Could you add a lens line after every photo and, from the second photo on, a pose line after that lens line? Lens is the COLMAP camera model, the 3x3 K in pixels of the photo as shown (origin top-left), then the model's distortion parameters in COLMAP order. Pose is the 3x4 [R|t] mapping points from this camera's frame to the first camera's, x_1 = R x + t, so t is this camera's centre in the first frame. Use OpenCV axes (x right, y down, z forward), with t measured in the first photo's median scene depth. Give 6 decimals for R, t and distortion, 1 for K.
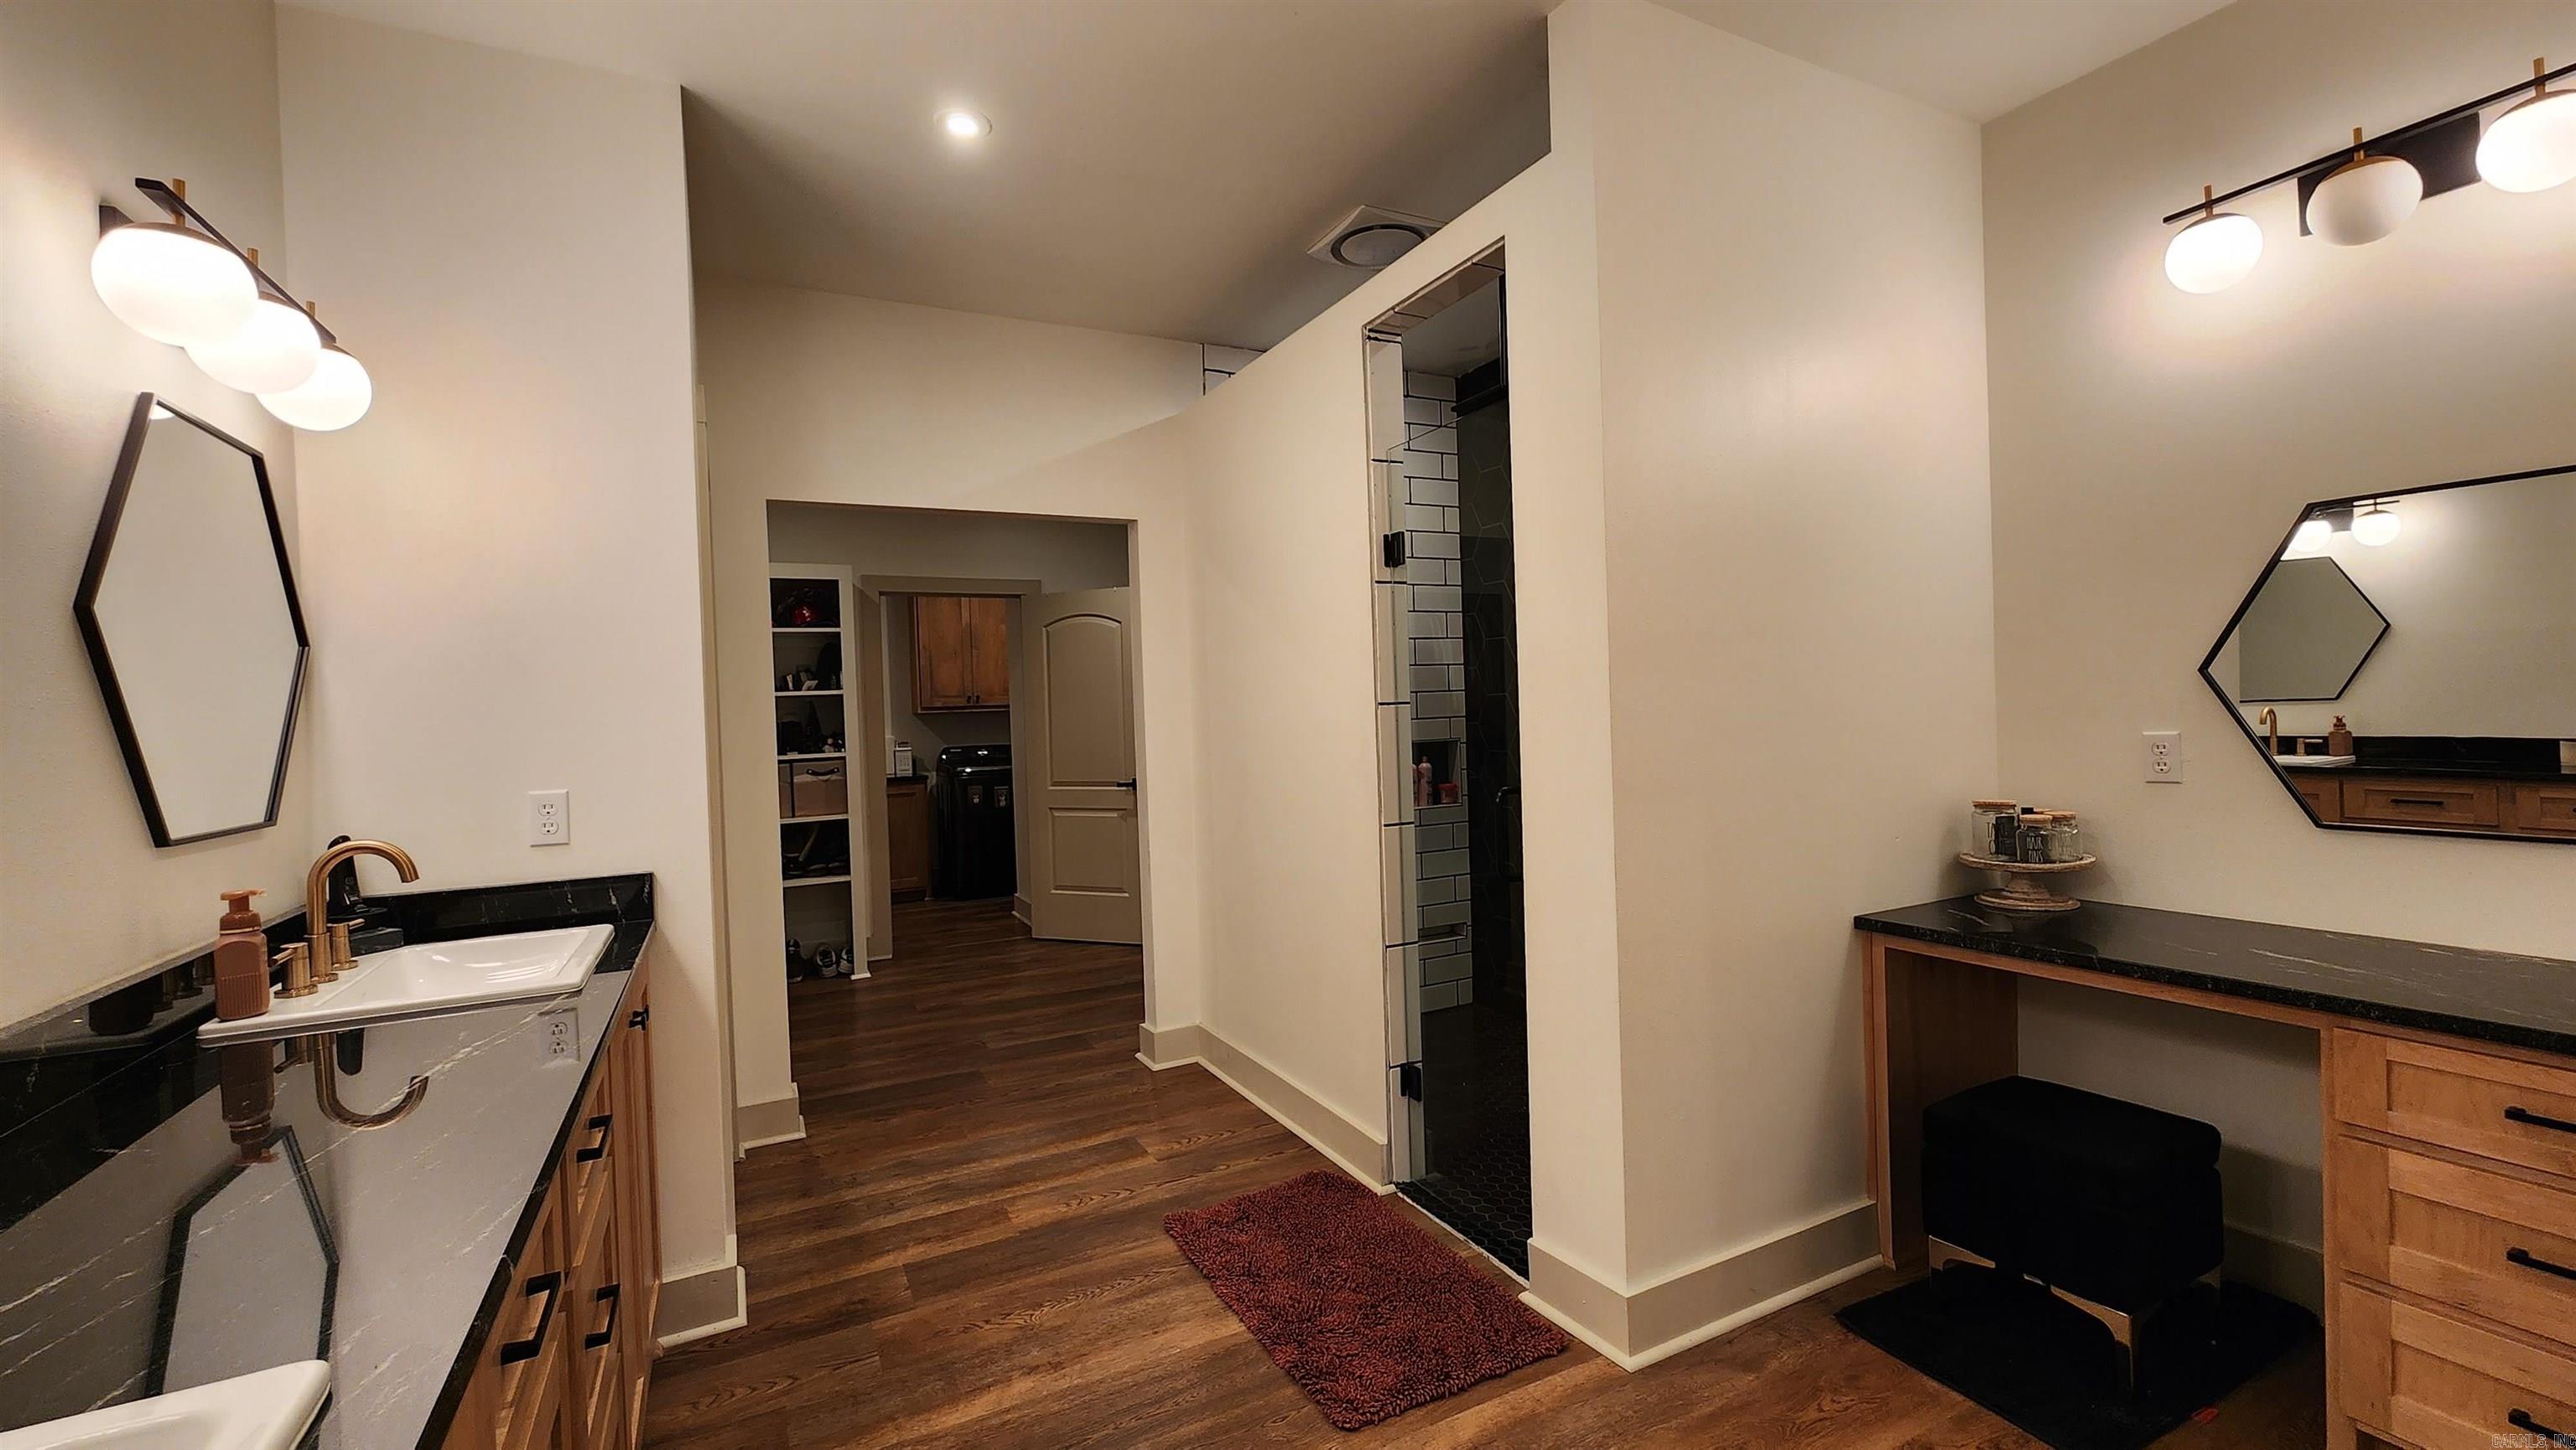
lens RADIAL K [[1062.8, 0, 1280.5], [0, 1062.8, 722.0], [0, 0, 1]] dist [0.001886, -0.000939]
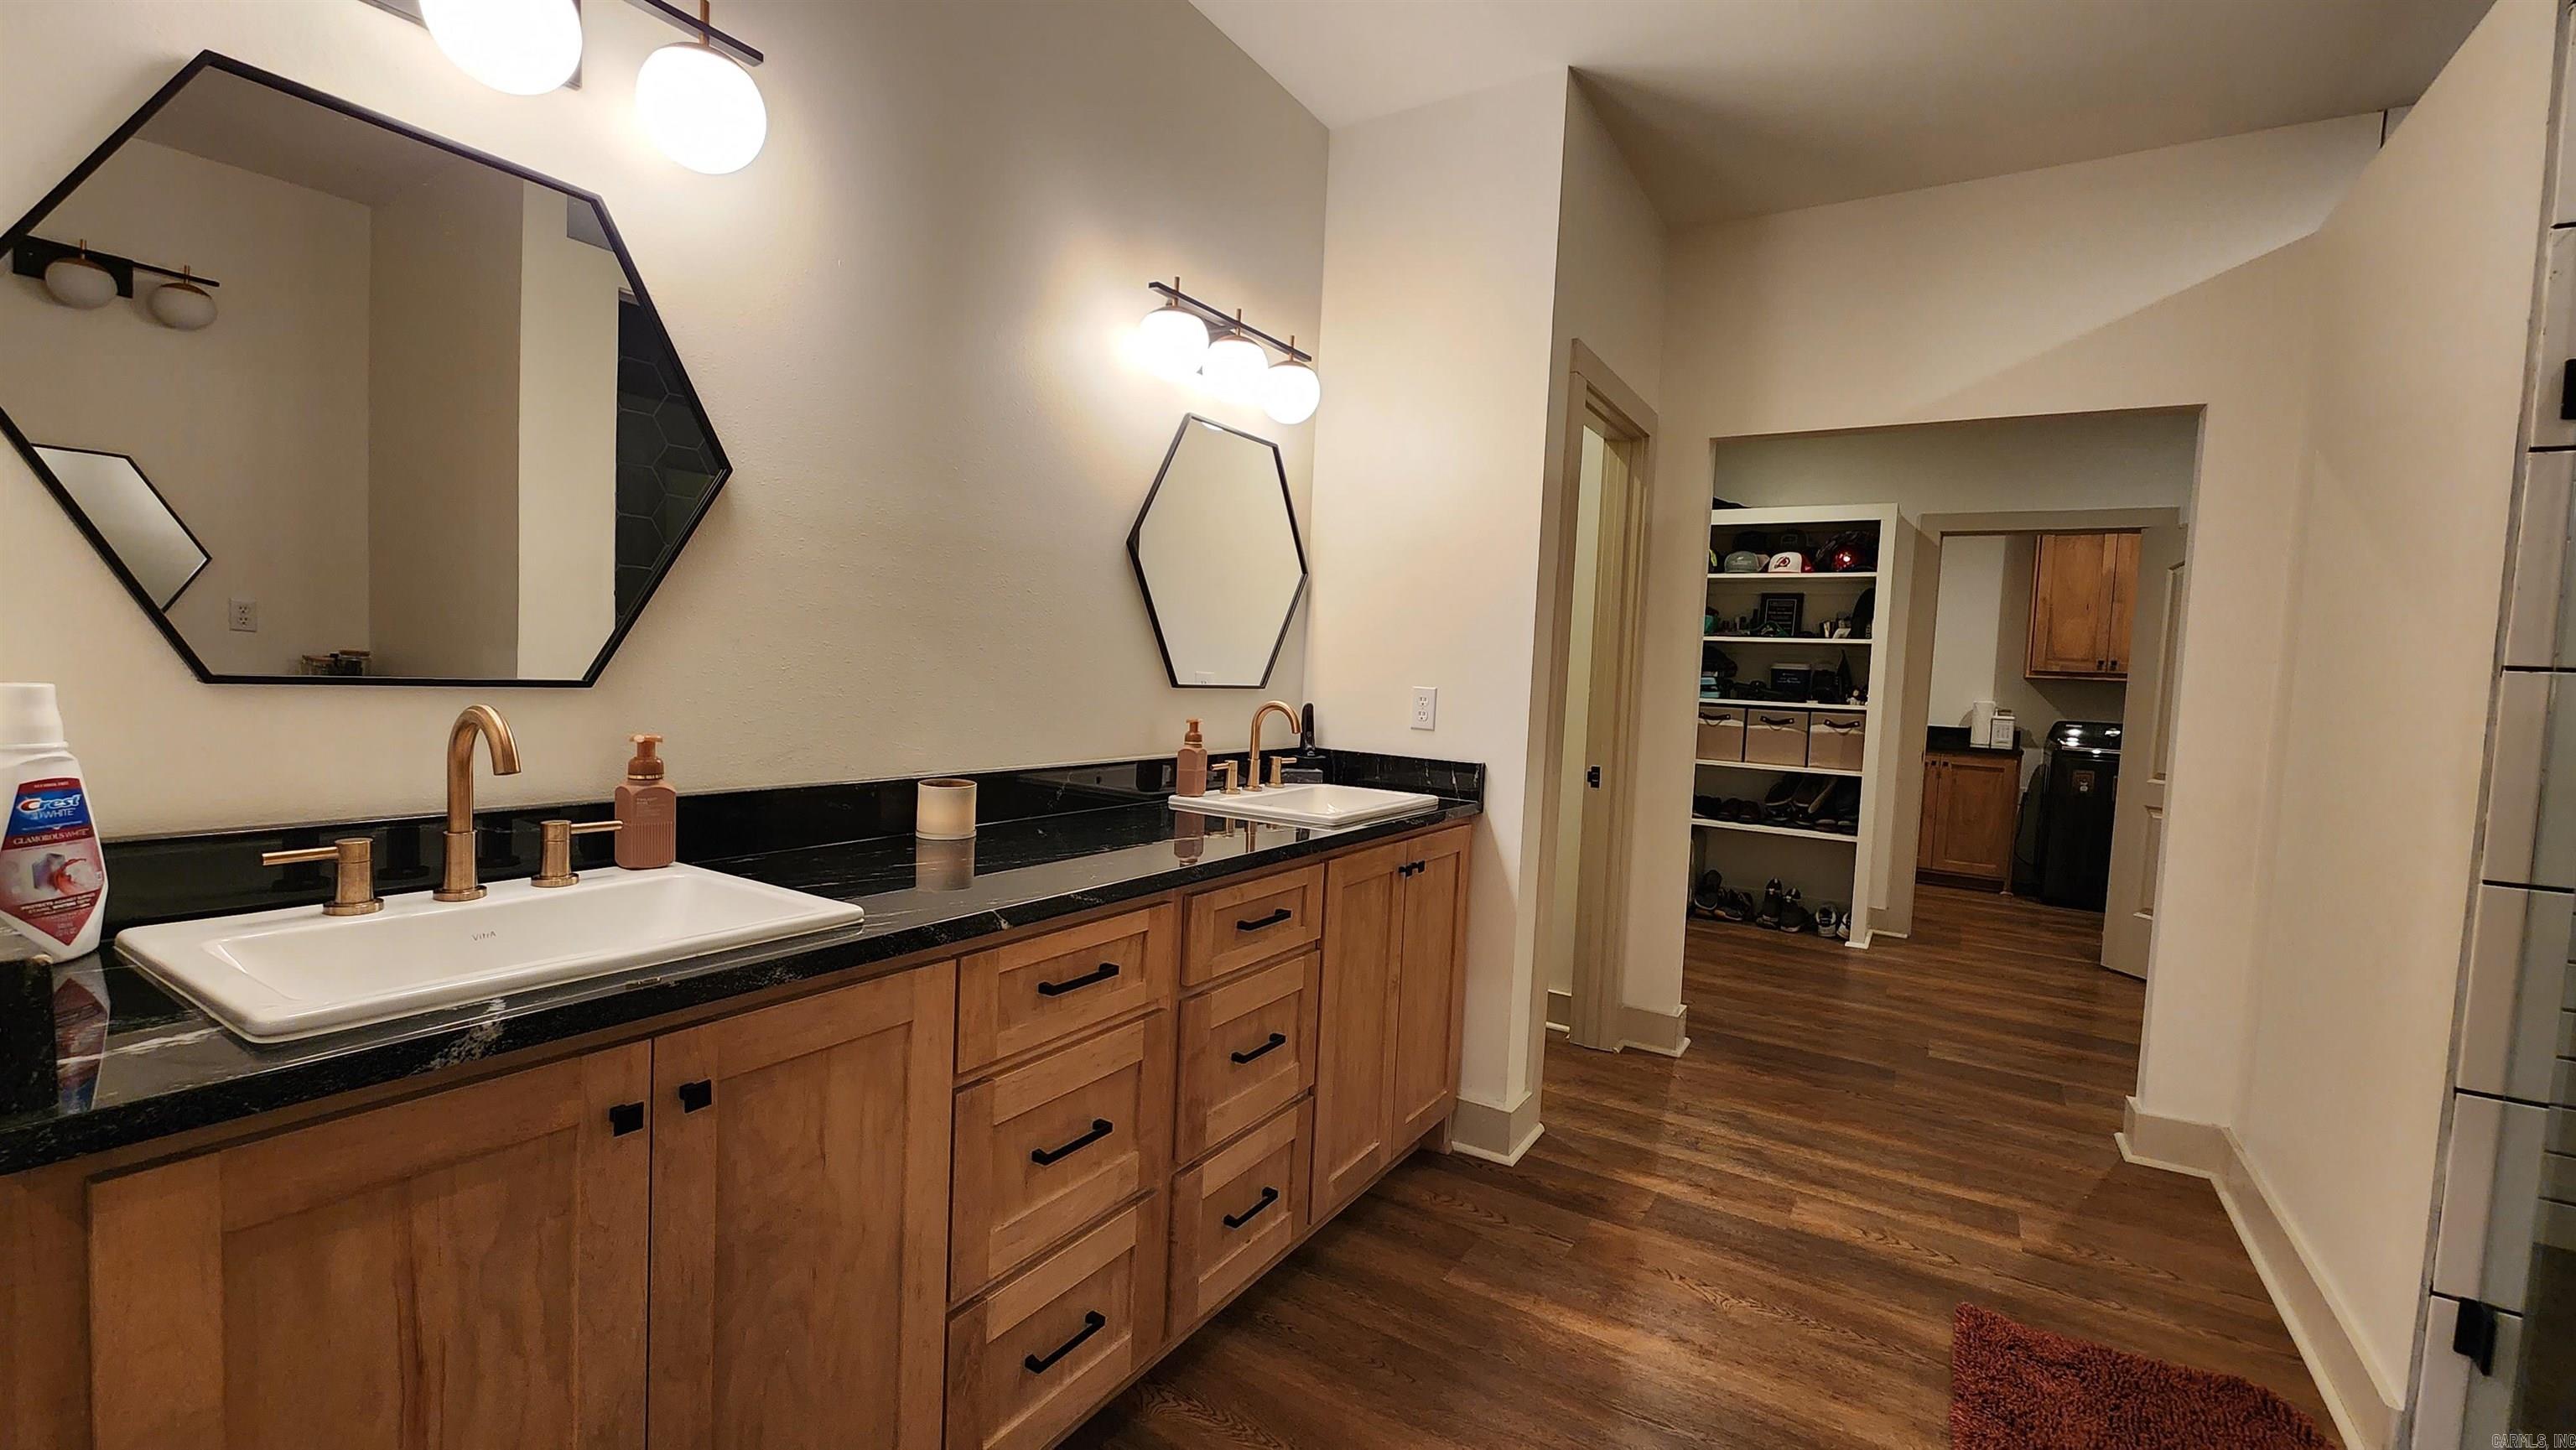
lens RADIAL K [[1062.8, 0, 1286.8], [0, 1062.8, 724.1], [0, 0, 1]] dist [0.001886, -0.000939]
pose [[0.509972, 0.105578, -0.853687, 0.225524], [-0.073663, 0.994154, 0.078946, 0.013979], [0.857031, 0.022625, 0.514768, 0.140694]]
